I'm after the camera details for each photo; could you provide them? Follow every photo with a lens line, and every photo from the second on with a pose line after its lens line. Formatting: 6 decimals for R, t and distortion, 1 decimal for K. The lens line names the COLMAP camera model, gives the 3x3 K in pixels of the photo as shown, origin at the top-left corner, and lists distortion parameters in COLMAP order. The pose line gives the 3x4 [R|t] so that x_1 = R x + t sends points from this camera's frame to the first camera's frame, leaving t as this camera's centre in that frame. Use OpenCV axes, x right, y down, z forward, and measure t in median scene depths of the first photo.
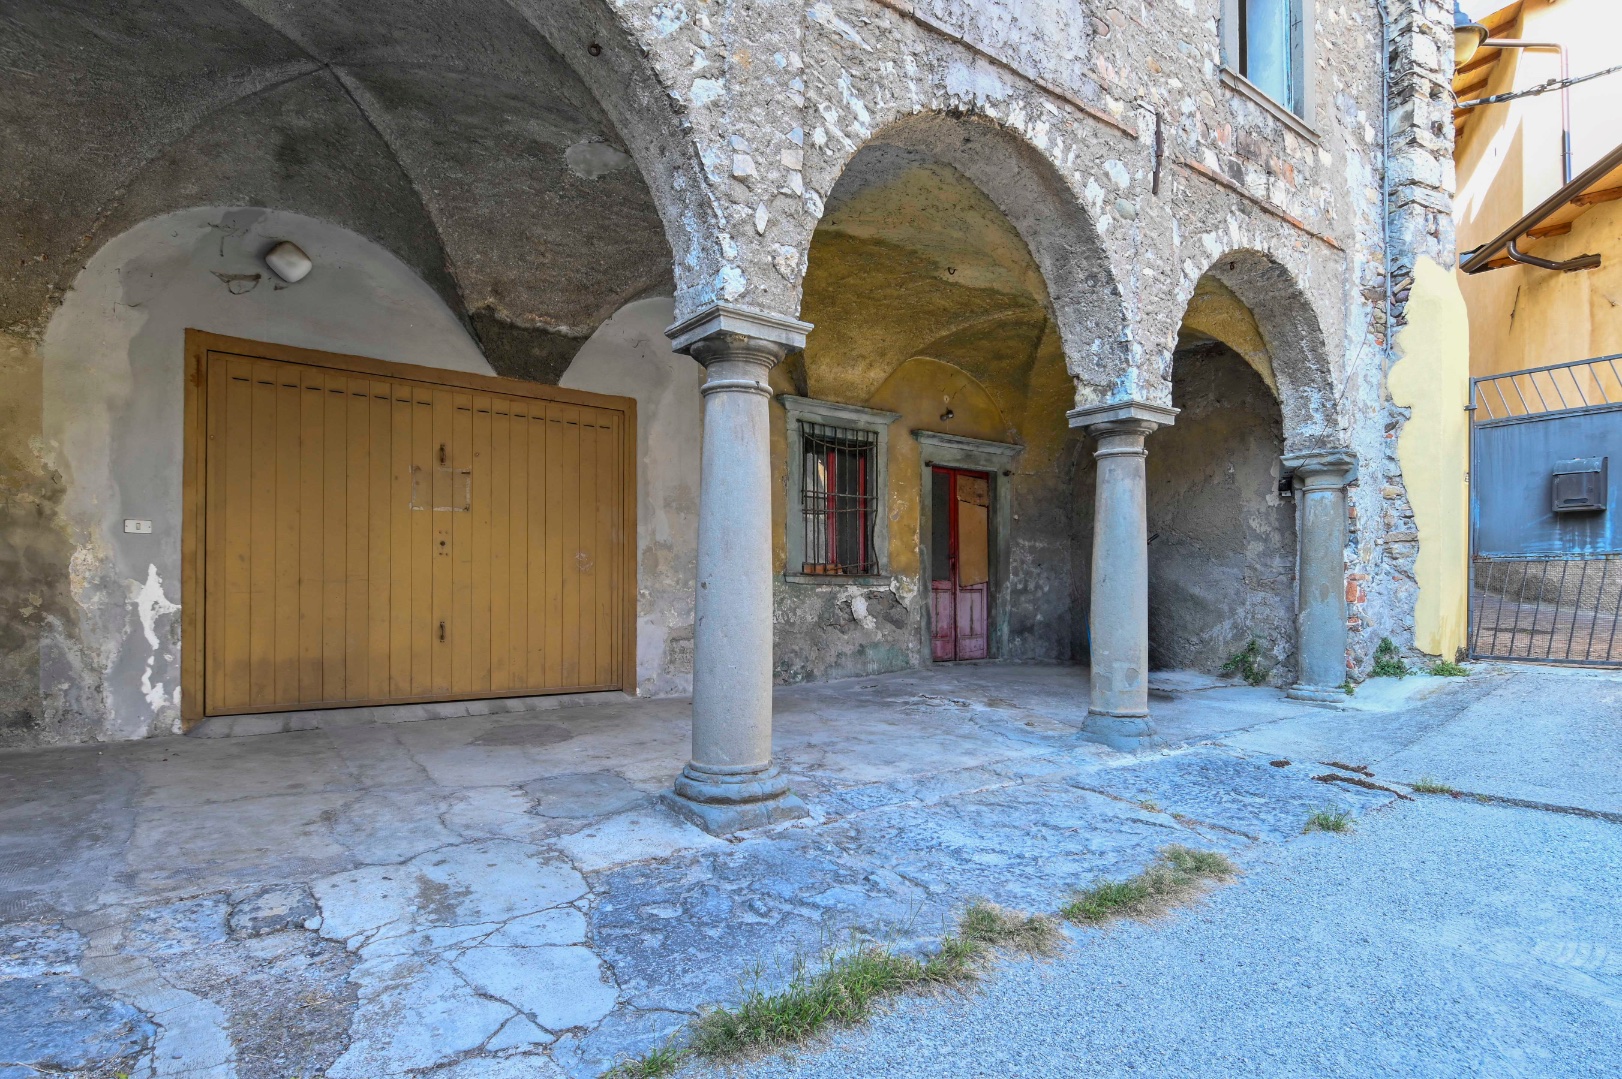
lens RADIAL K [[847.4, 0, 803.9], [0, 847.4, 636.7], [0, 0, 1]] dist [0.023272, -0.025107]
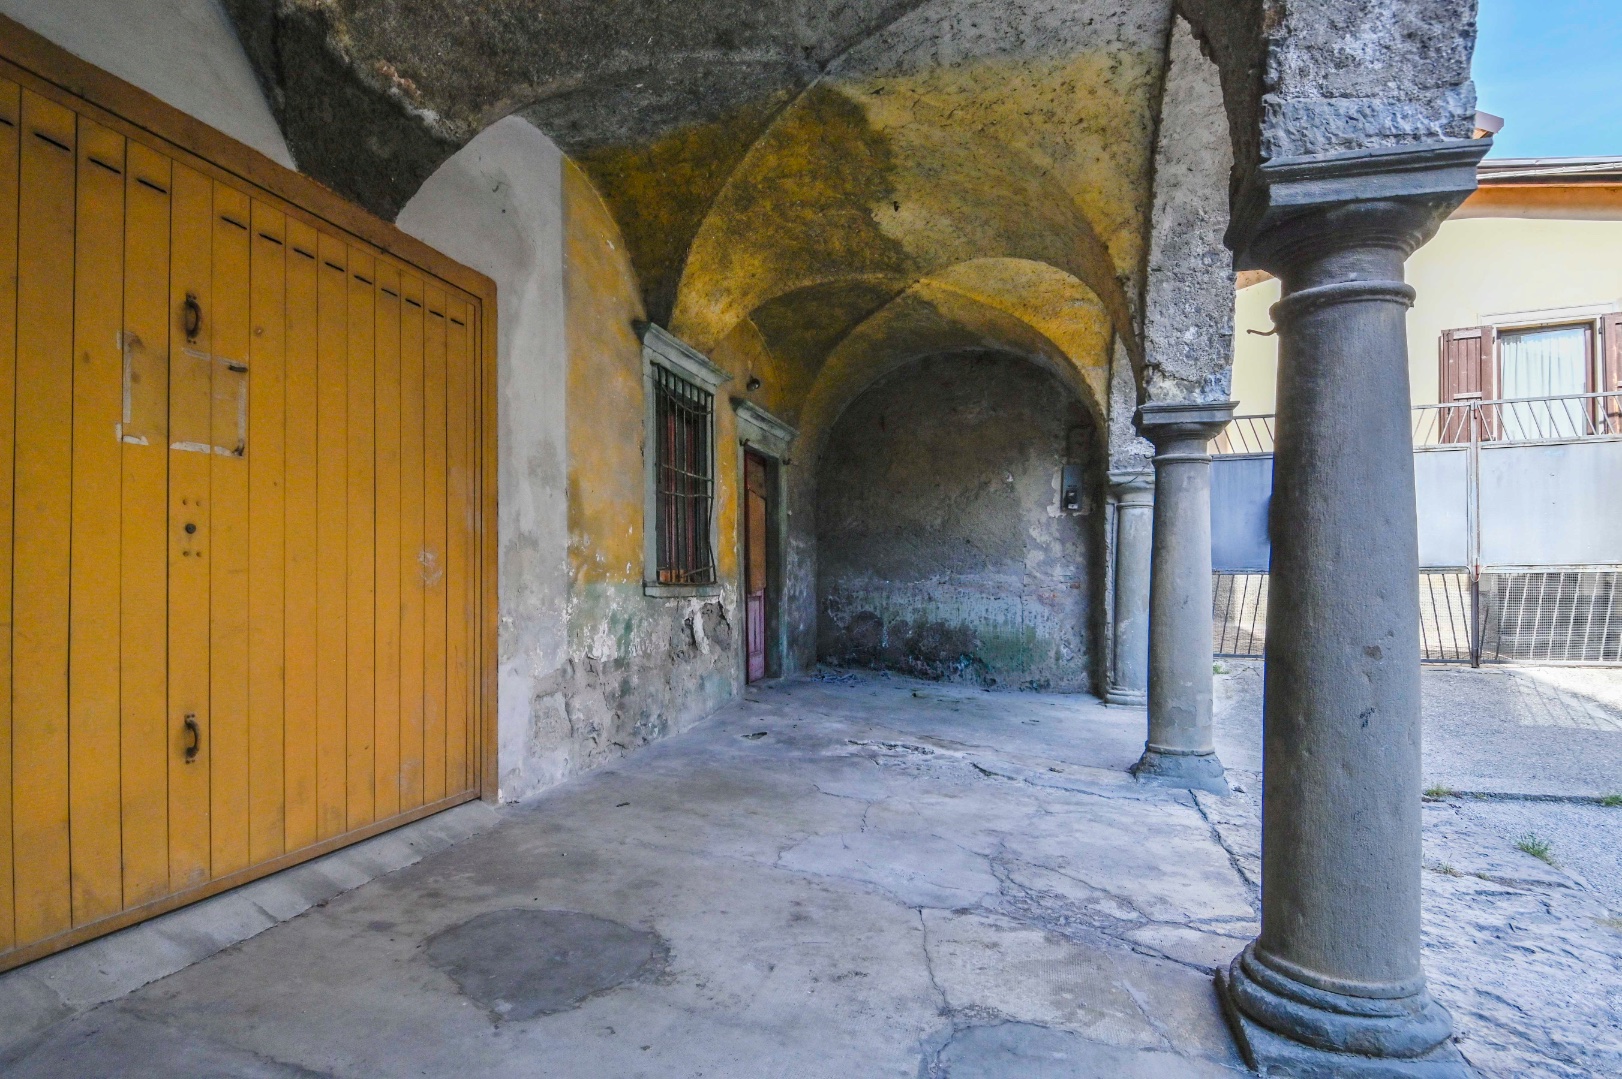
lens RADIAL K [[861.9, 0, 812.0], [0, 861.9, 611.4], [0, 0, 1]] dist [0.018746, -0.027203]
pose [[0.787439, -0.021403, 0.616021, -0.426592], [0.030941, 0.999510, -0.004823, -0.054547], [-0.615616, 0.022858, 0.787715, 0.454671]]
